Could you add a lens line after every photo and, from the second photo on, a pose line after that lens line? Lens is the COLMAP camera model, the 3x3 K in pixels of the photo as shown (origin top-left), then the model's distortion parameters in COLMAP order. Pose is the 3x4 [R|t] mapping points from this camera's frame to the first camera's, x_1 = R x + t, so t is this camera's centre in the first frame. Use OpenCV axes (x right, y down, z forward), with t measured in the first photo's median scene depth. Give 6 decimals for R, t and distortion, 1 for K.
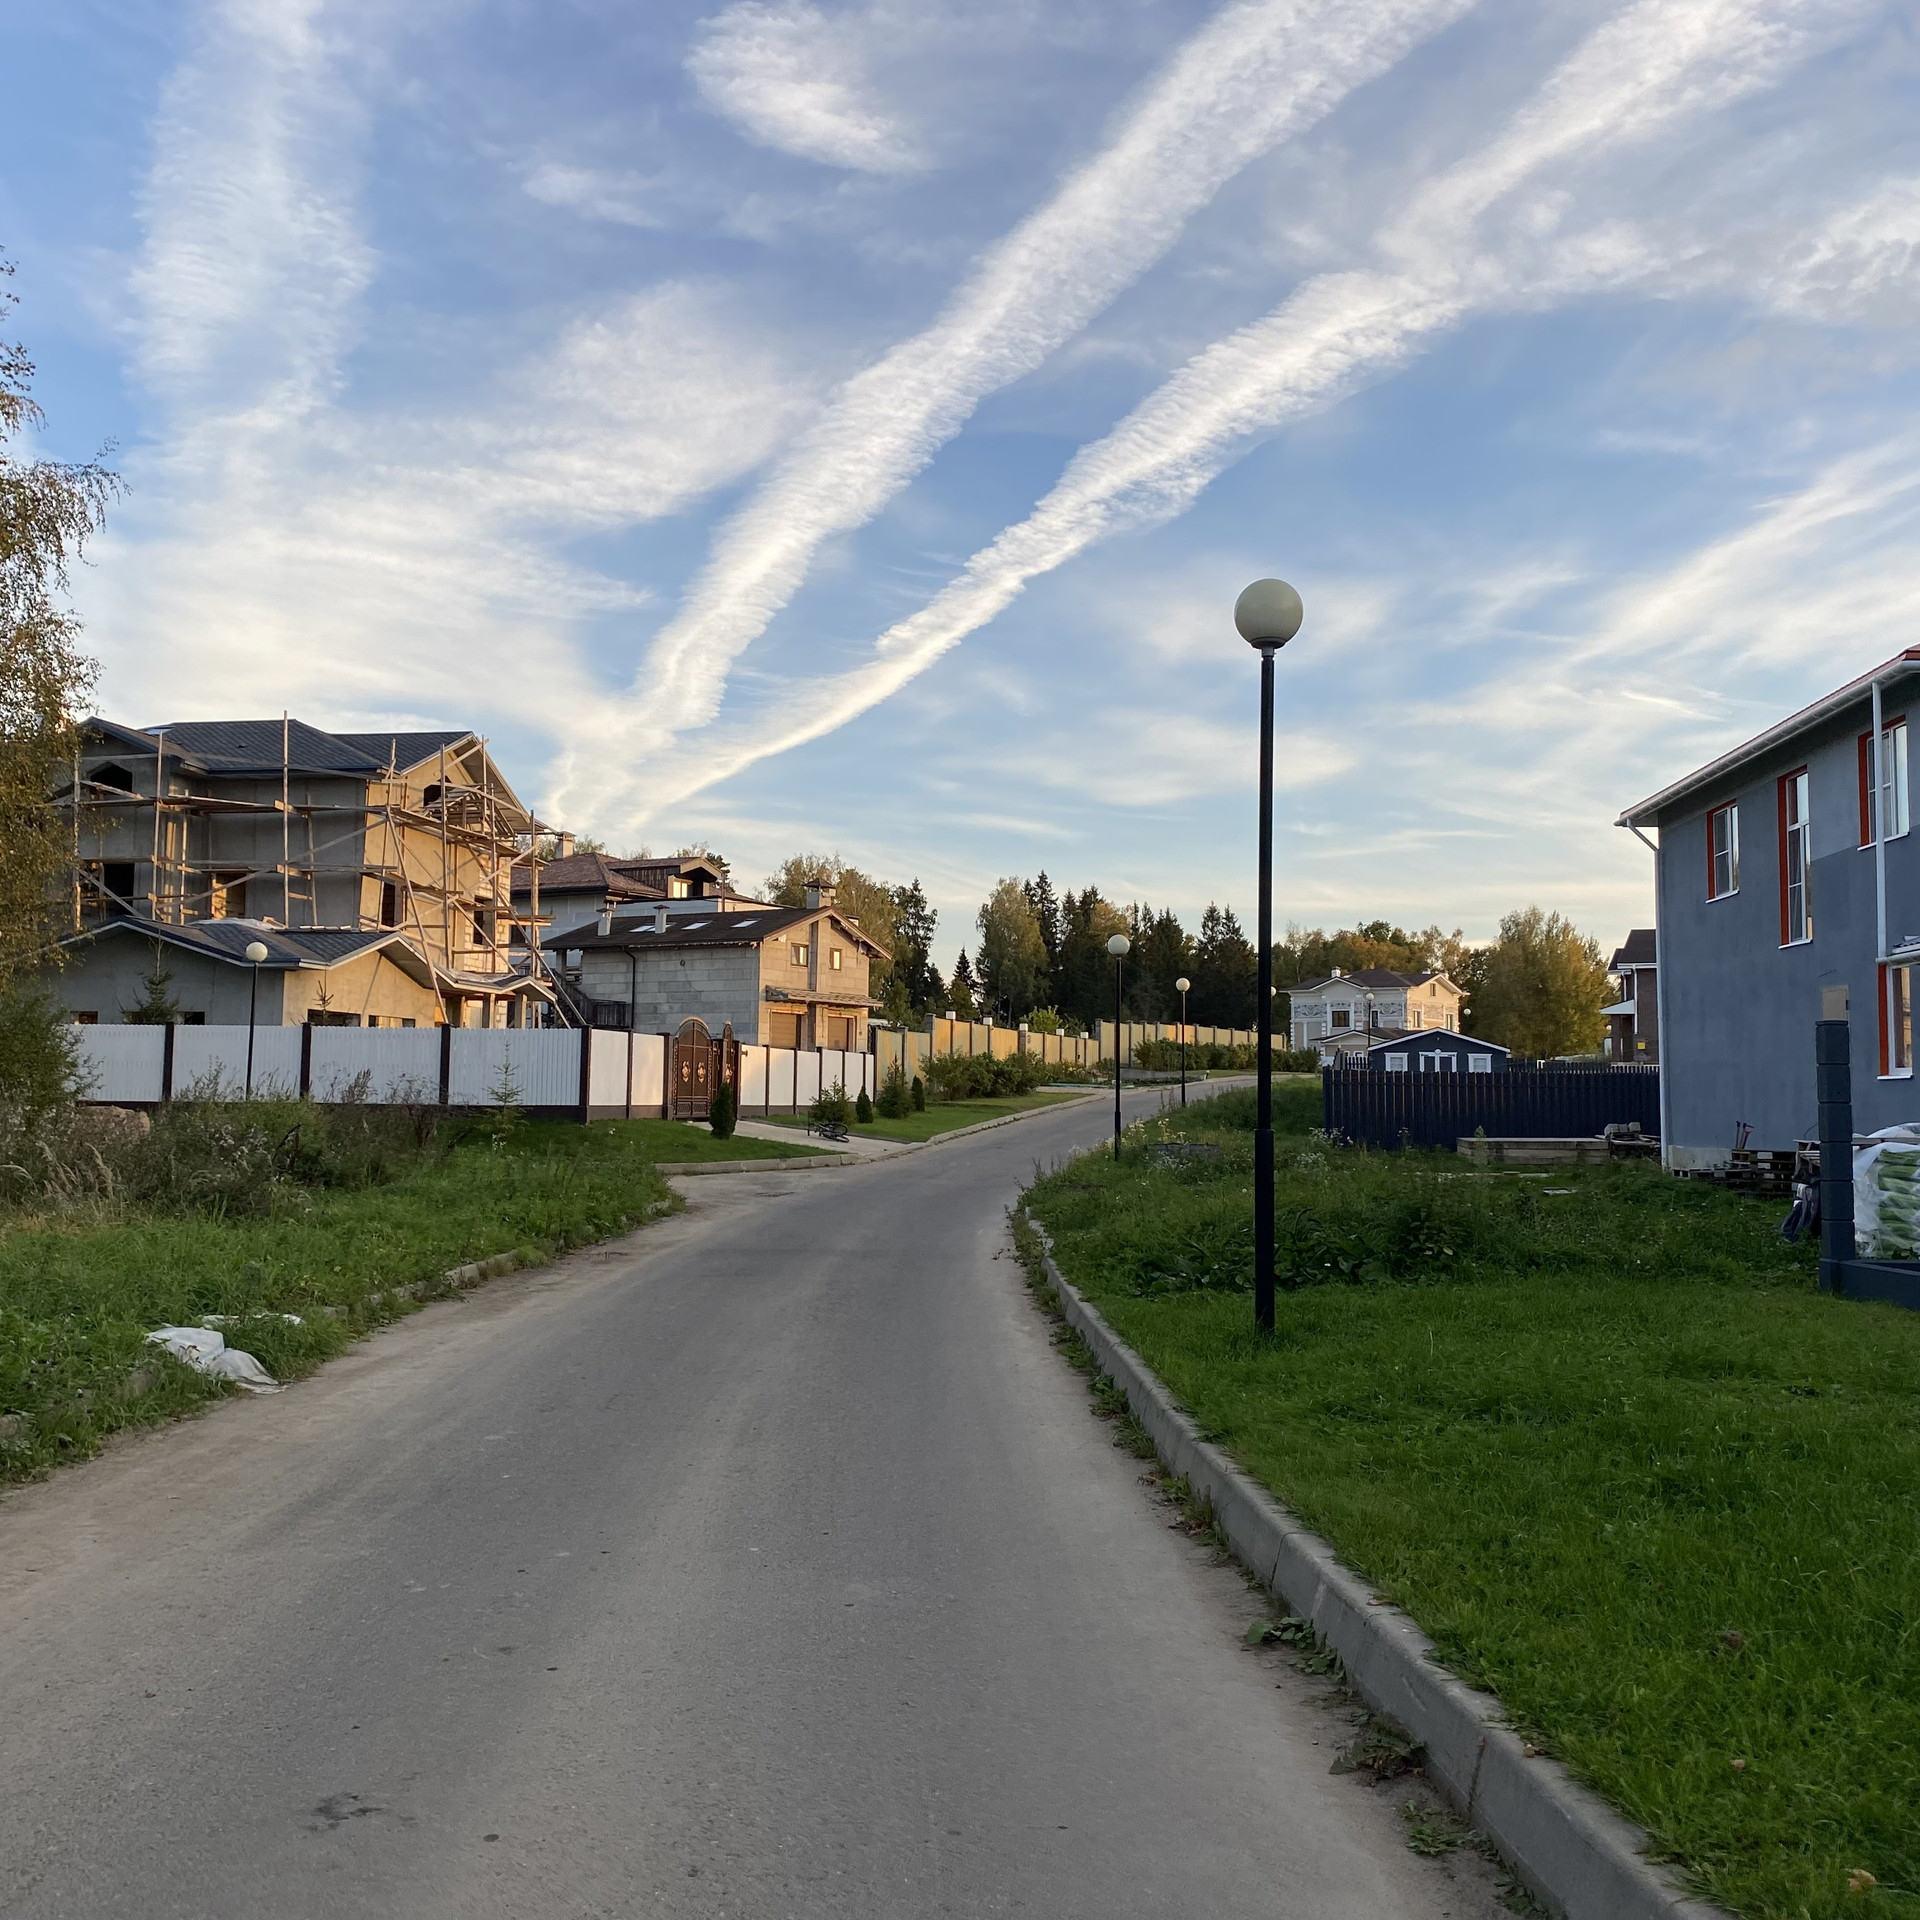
lens RADIAL K [[1975.4, 0, 960.4], [0, 1975.4, 957.9], [0, 0, 1]] dist [0.013008, 0.000000]
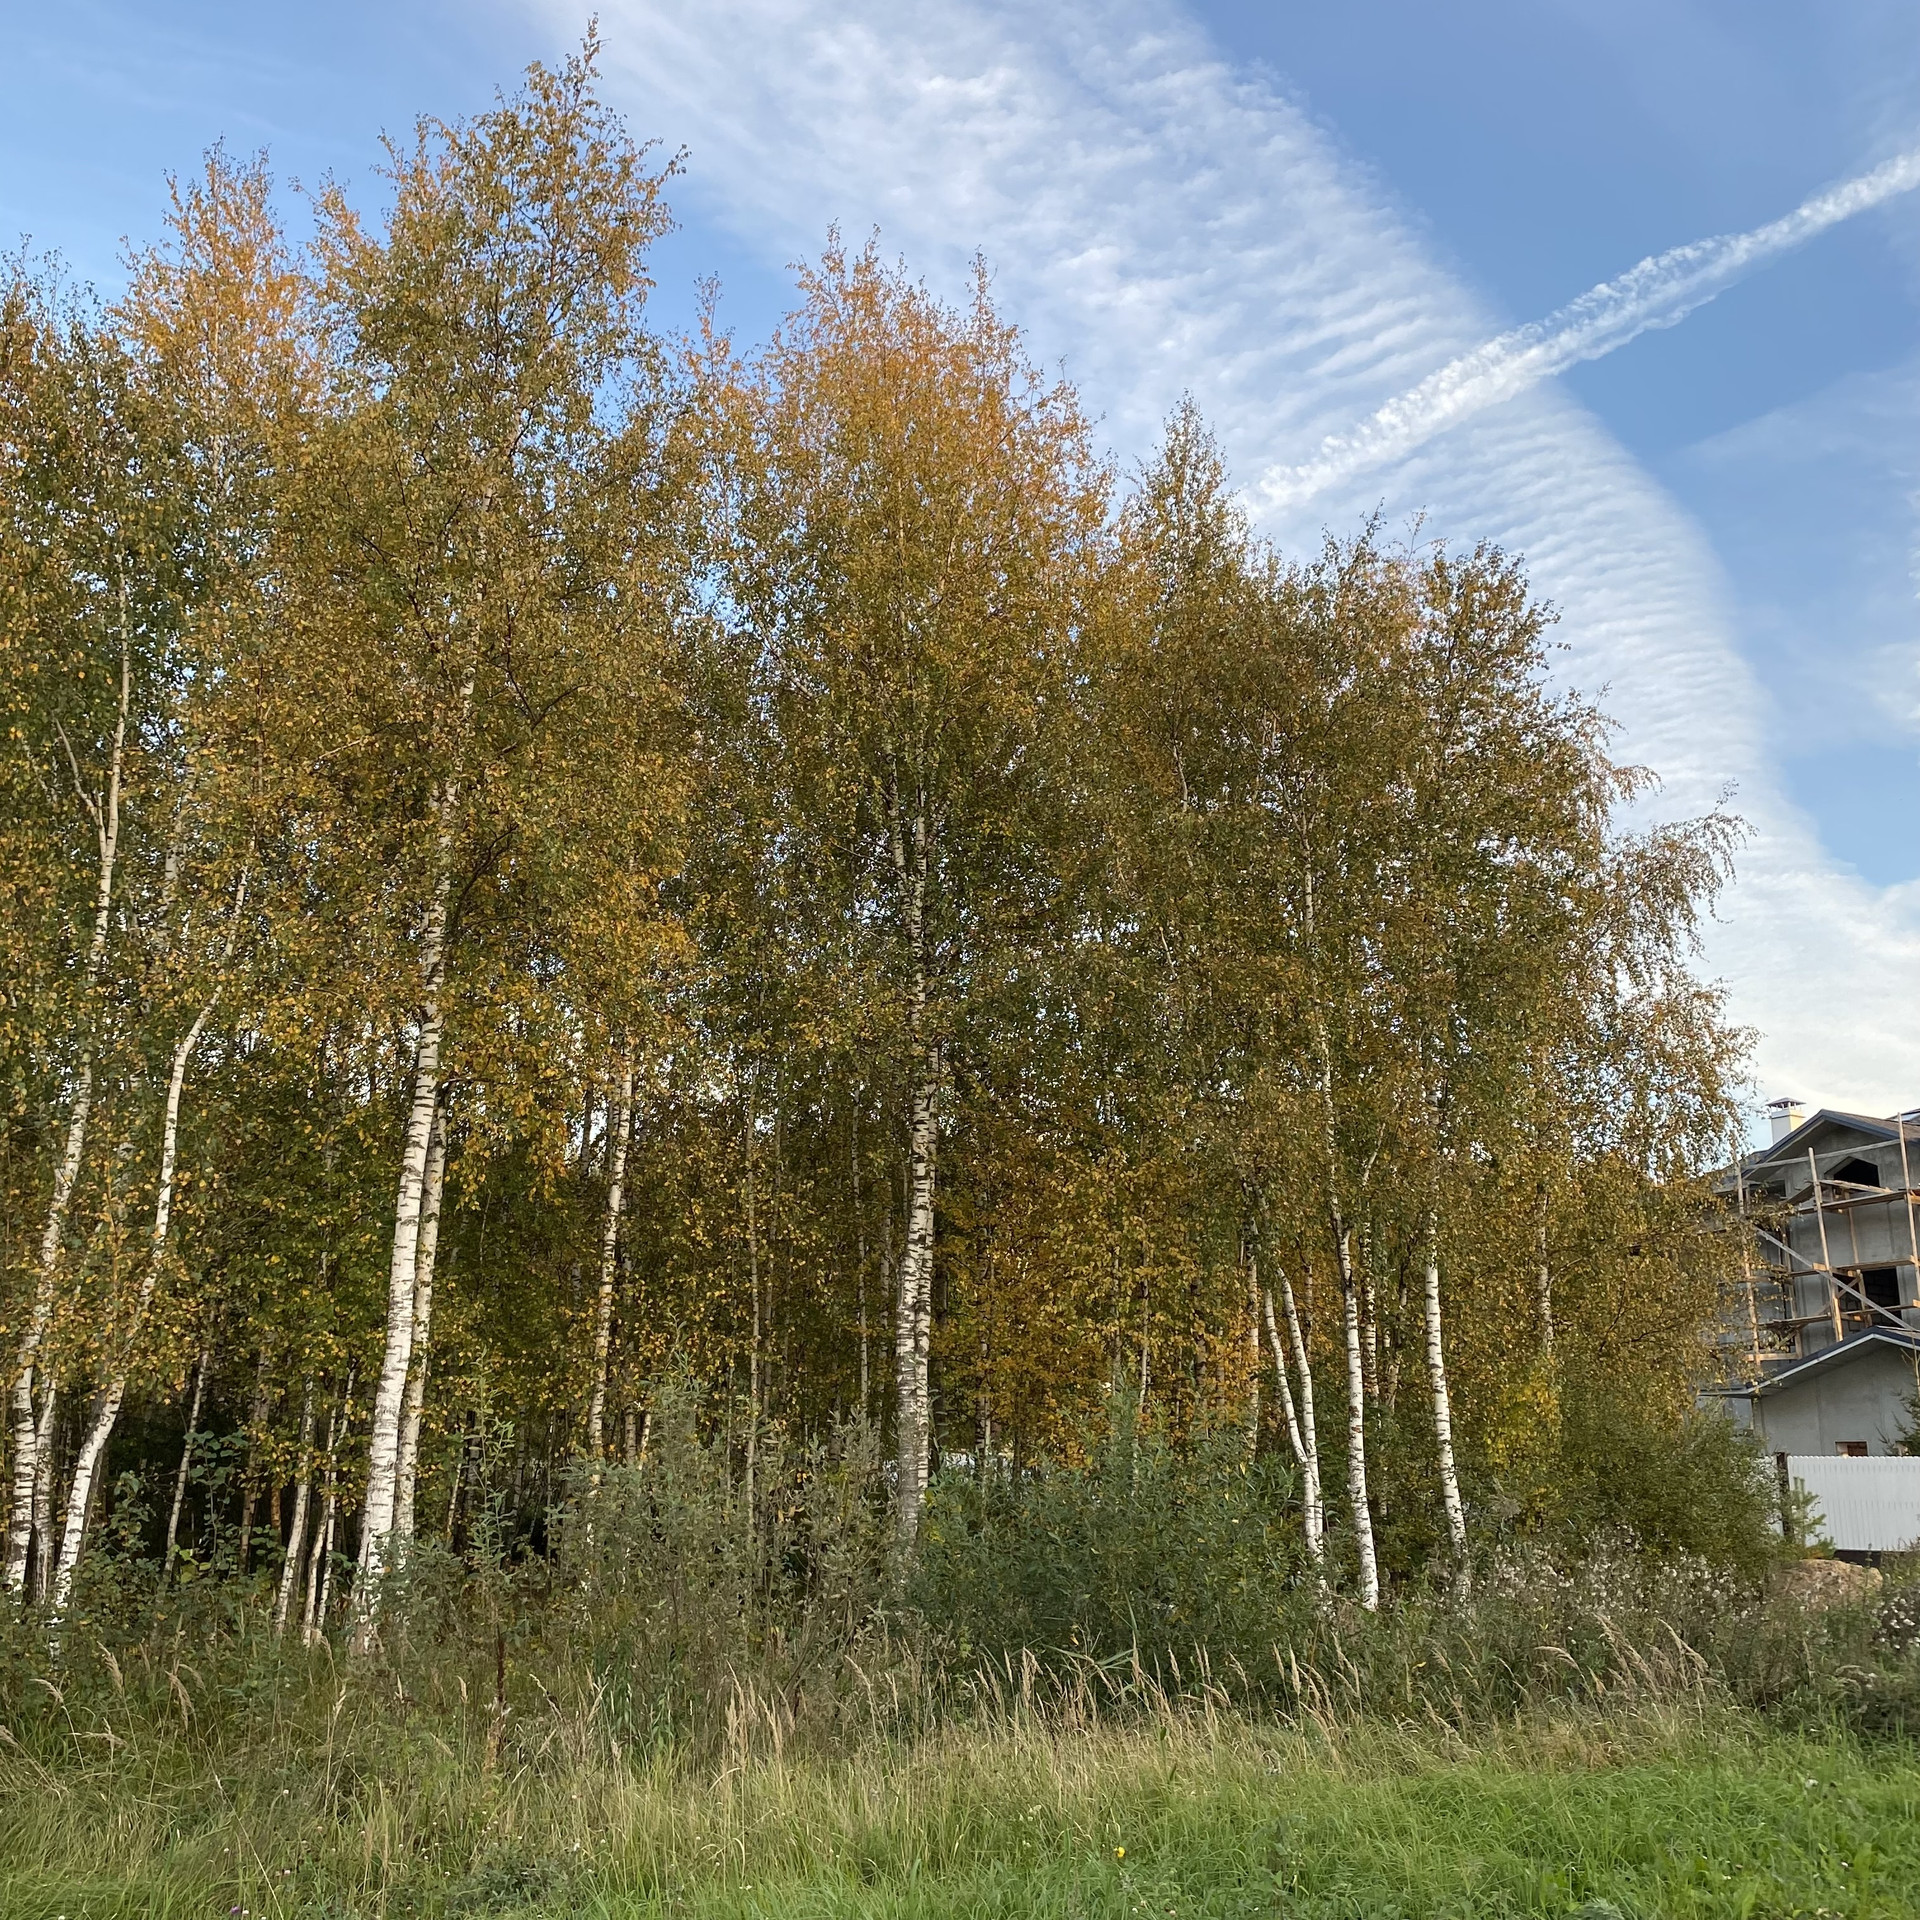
lens RADIAL K [[1975.4, 0, 960.5], [0, 1975.4, 958.3], [0, 0, 1]] dist [0.013008, 0.000000]
pose [[0.638187, -0.213026, -0.739823, -0.002923], [0.049782, 0.970364, -0.236465, 0.006550], [0.768270, 0.114079, 0.629878, 0.116082]]
